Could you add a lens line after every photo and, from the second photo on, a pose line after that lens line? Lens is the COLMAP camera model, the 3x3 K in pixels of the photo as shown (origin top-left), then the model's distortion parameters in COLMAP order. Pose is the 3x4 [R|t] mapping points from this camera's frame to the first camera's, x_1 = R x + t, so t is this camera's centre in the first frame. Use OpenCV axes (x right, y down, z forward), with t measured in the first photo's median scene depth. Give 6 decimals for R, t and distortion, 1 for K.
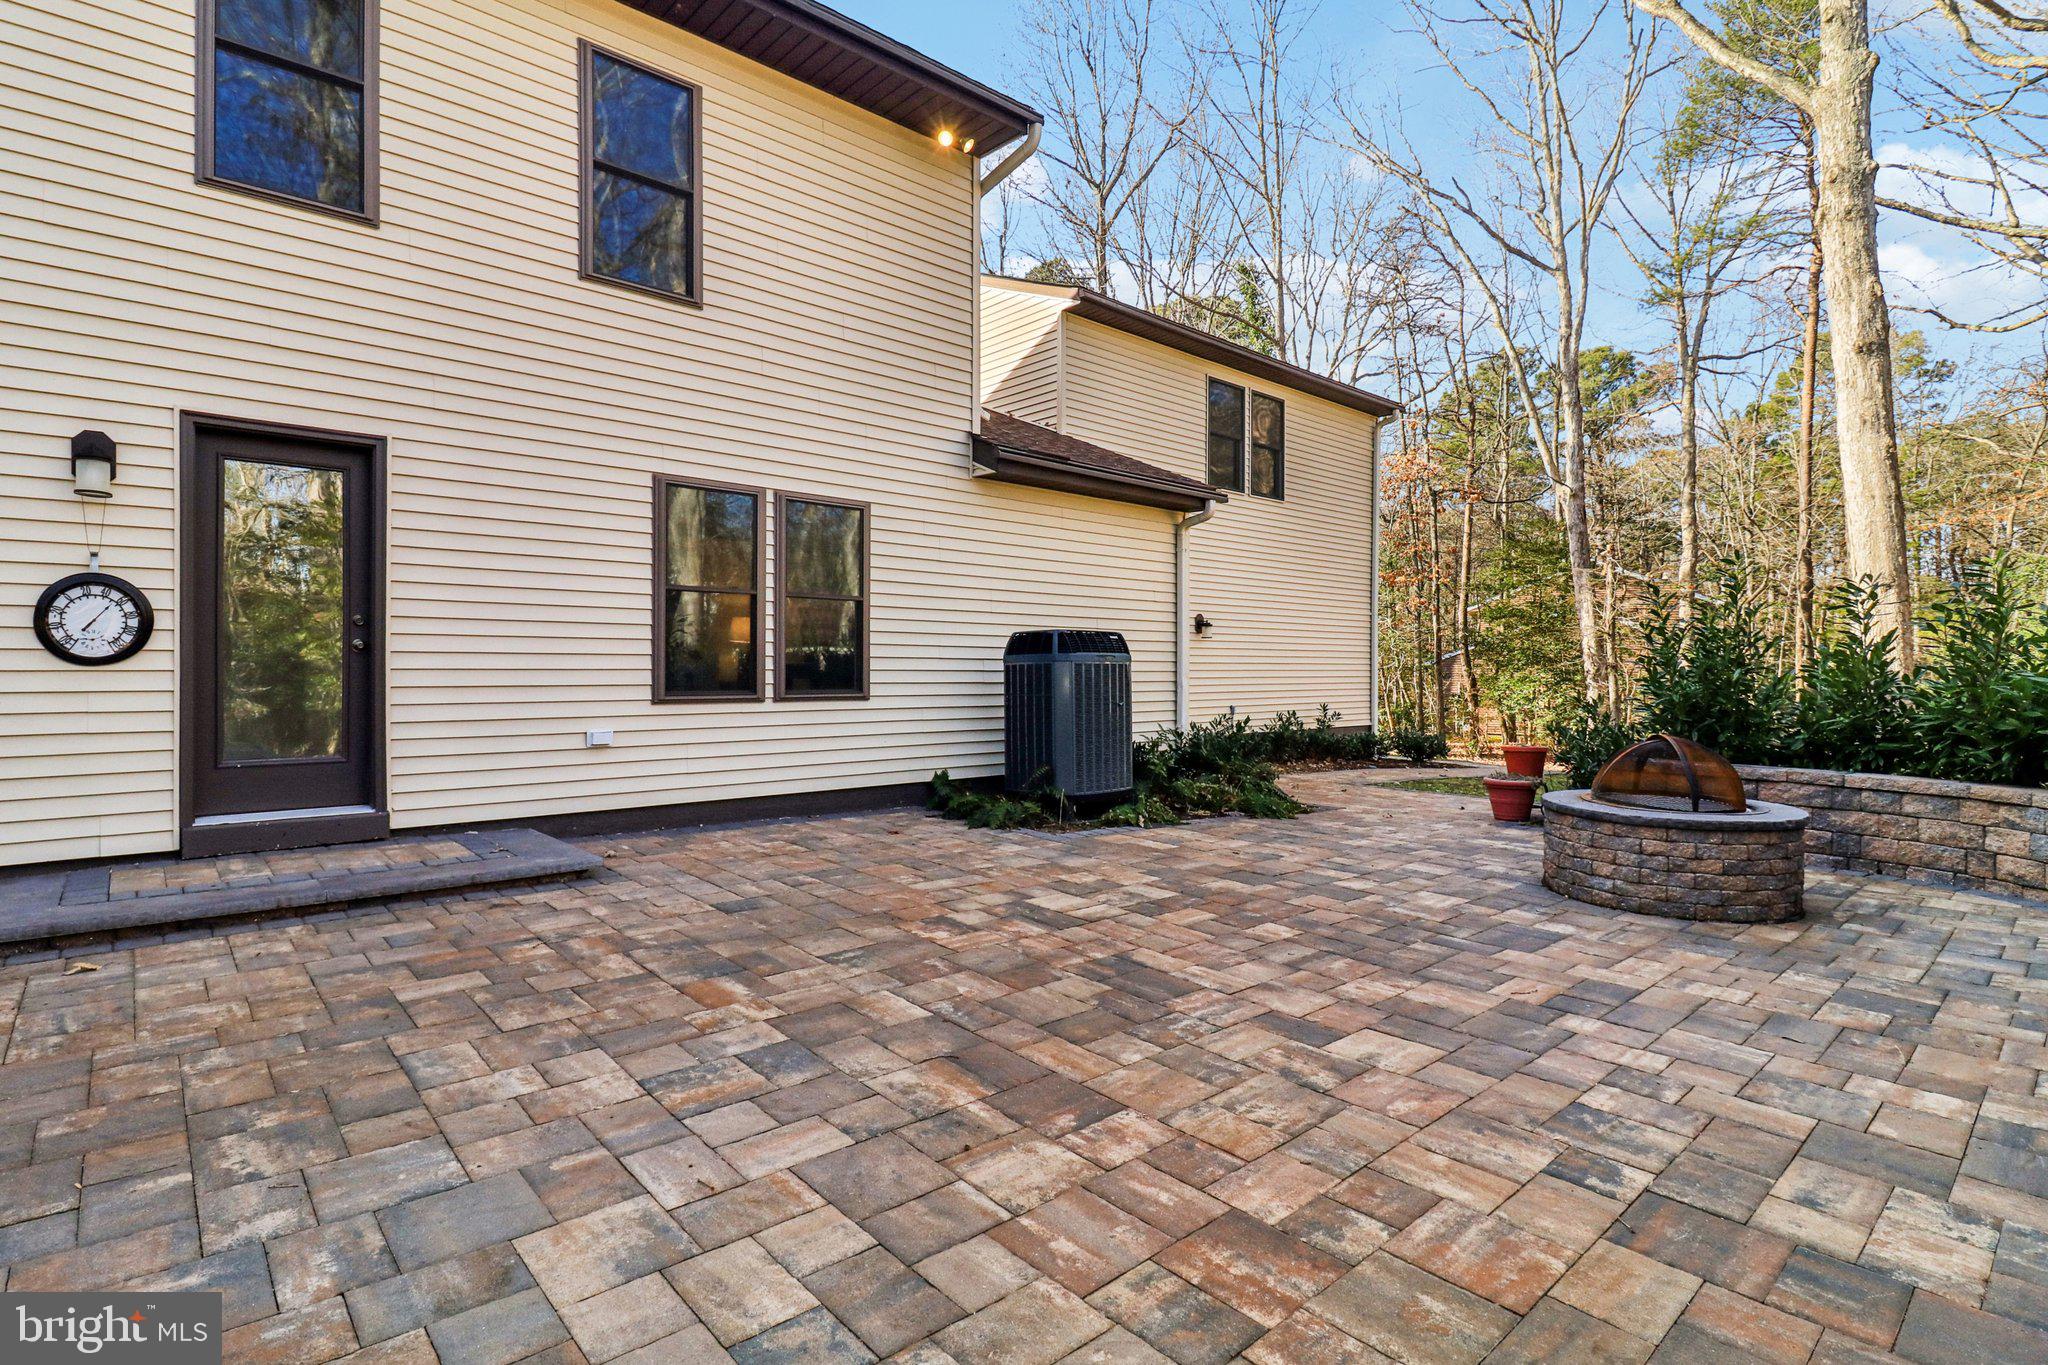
lens RADIAL K [[990.1, 0, 998.7], [0, 990.1, 683.6], [0, 0, 1]] dist [-0.001575, -0.000640]
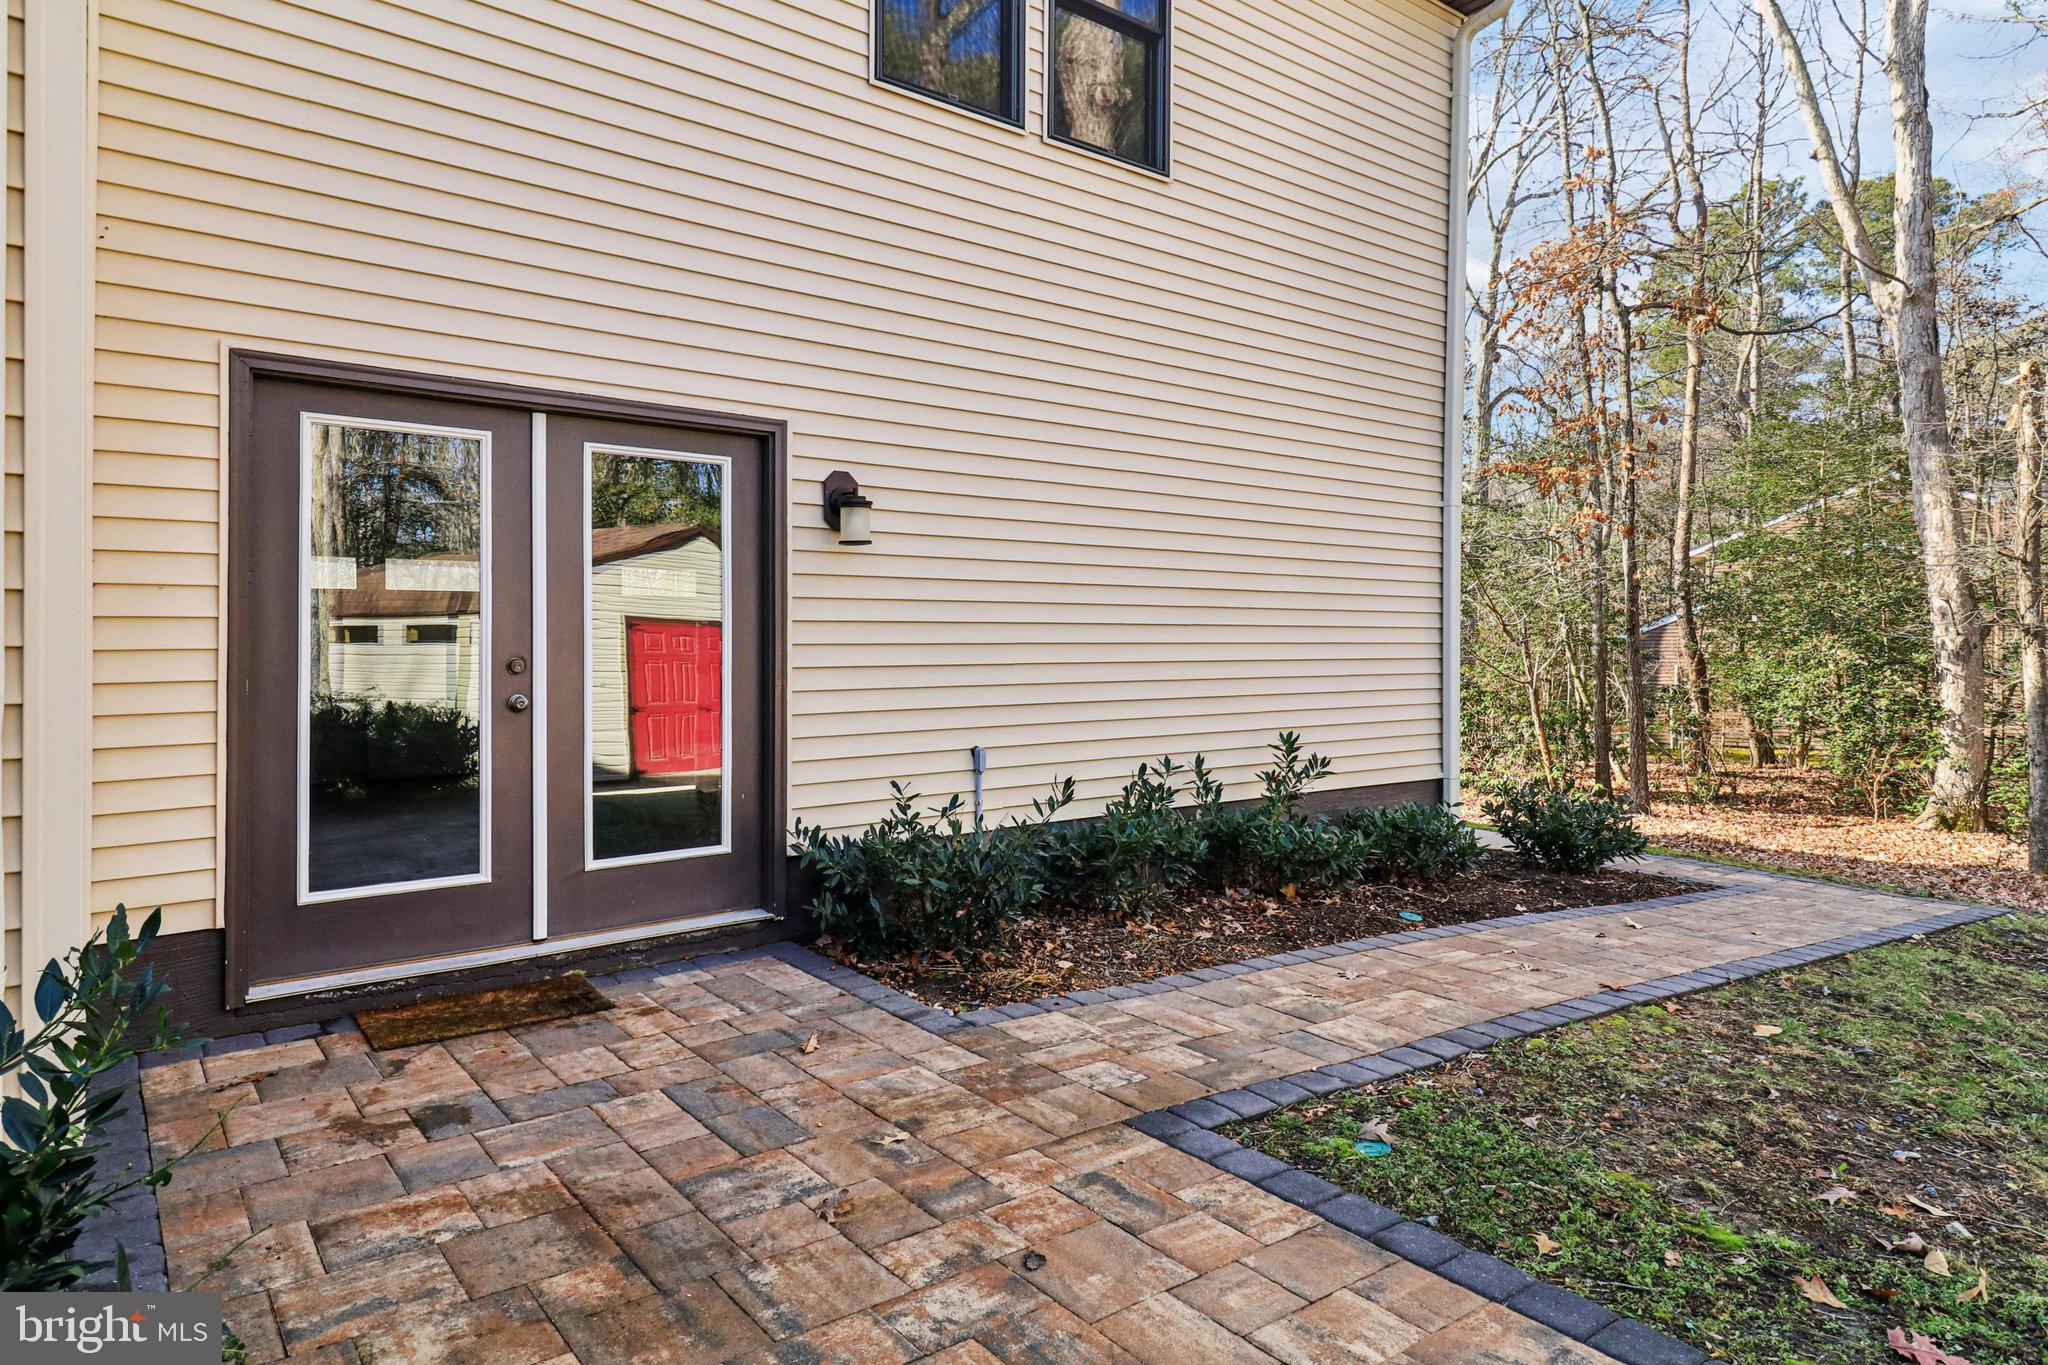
lens RADIAL K [[1201.4, 0, 1024.0], [0, 1201.4, 682.5], [0, 0, 1]] dist [0.025352, -0.000019]
pose [[0.998186, -0.003275, -0.060111, 0.265873], [0.003993, 0.999922, 0.011836, -0.004117], [0.060068, -0.012054, 0.998122, 0.562162]]
